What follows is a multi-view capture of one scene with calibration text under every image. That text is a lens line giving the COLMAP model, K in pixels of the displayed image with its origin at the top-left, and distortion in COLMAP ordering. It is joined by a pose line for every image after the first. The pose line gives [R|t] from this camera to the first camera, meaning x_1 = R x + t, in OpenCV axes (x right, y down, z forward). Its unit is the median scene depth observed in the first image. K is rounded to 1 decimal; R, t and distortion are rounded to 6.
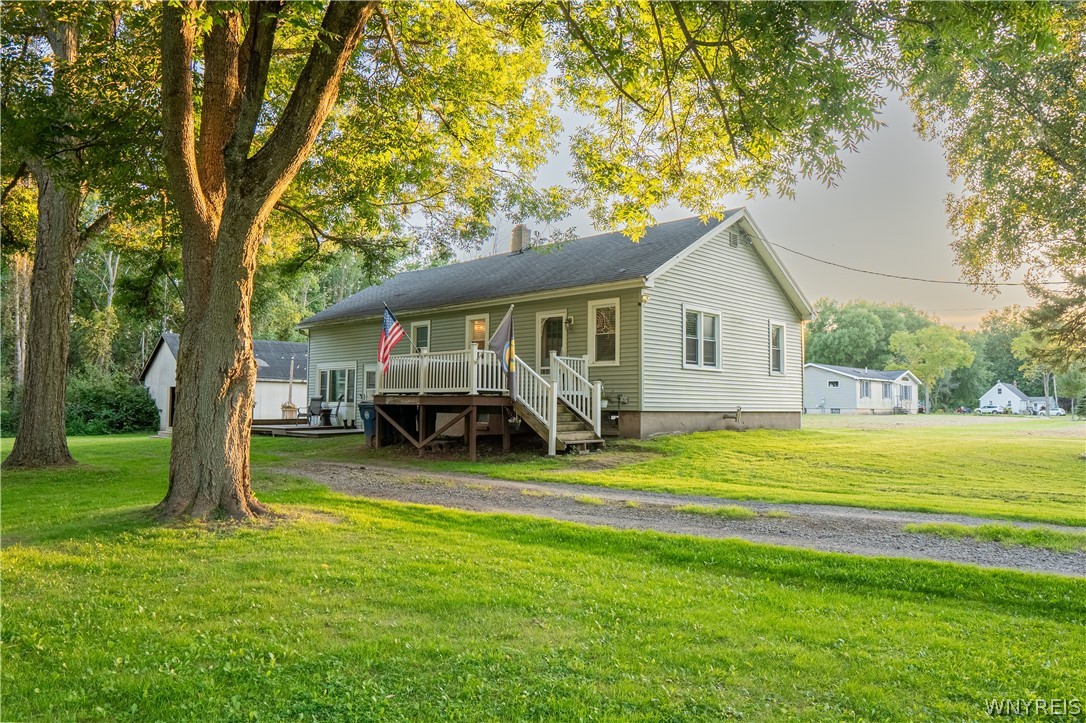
lens RADIAL K [[769.0, 0, 543.0], [0, 769.0, 361.5], [0, 0, 1]] dist [-0.079603, -0.000105]
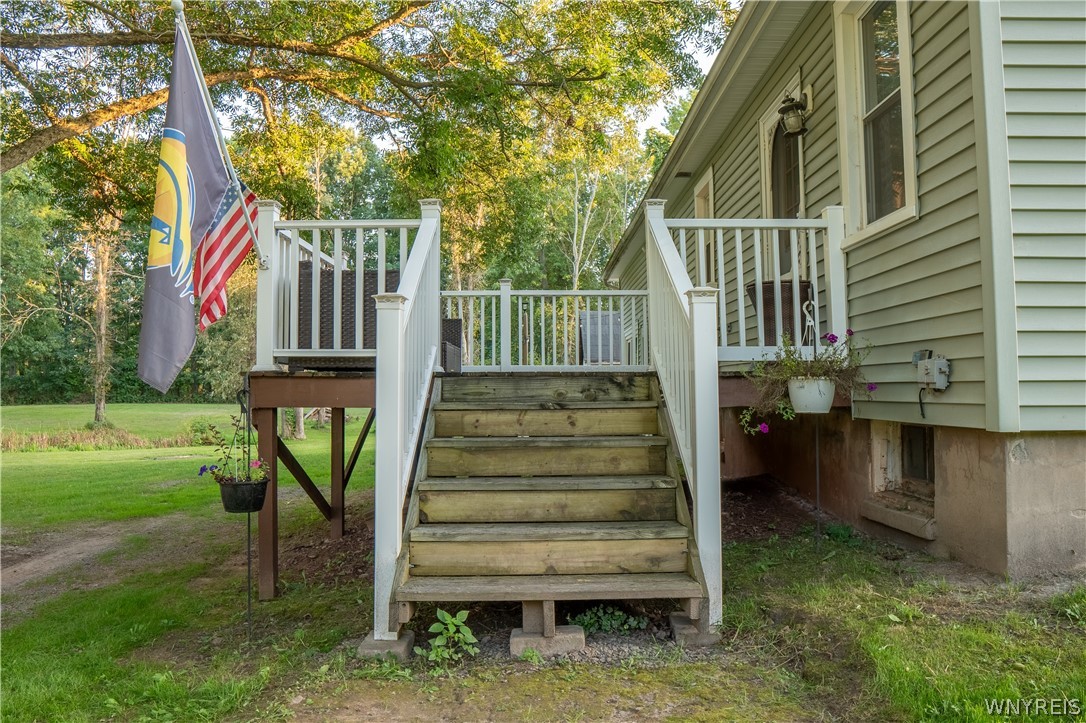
lens RADIAL K [[769.0, 0, 543.0], [0, 769.0, 361.5], [0, 0, 1]] dist [-0.079603, -0.000105]
pose [[0.699503, -0.041396, -0.713429, 0.181288], [0.053460, 0.998555, -0.005523, 0.043390], [0.712627, -0.034277, 0.700705, 0.808151]]
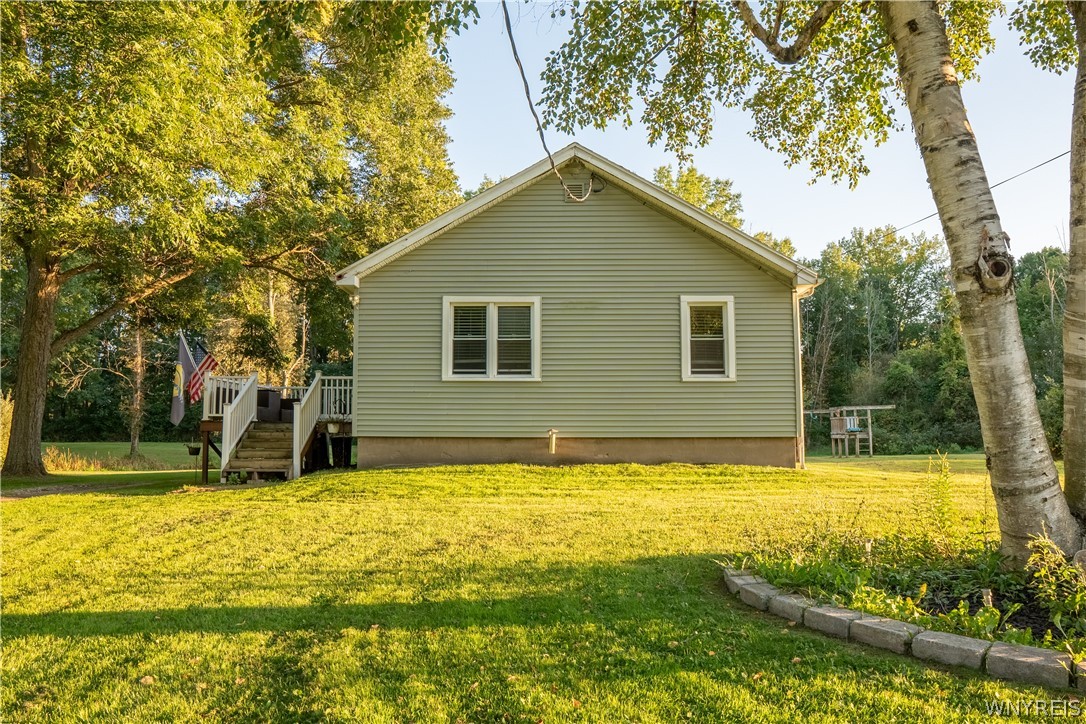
lens RADIAL K [[769.0, 0, 543.0], [0, 769.0, 362.0], [0, 0, 1]] dist [-0.079603, -0.000105]
pose [[0.680260, -0.081108, -0.728470, 0.886417], [0.049233, 0.996670, -0.064995, 0.049740], [0.731316, 0.008348, 0.681988, 0.595795]]
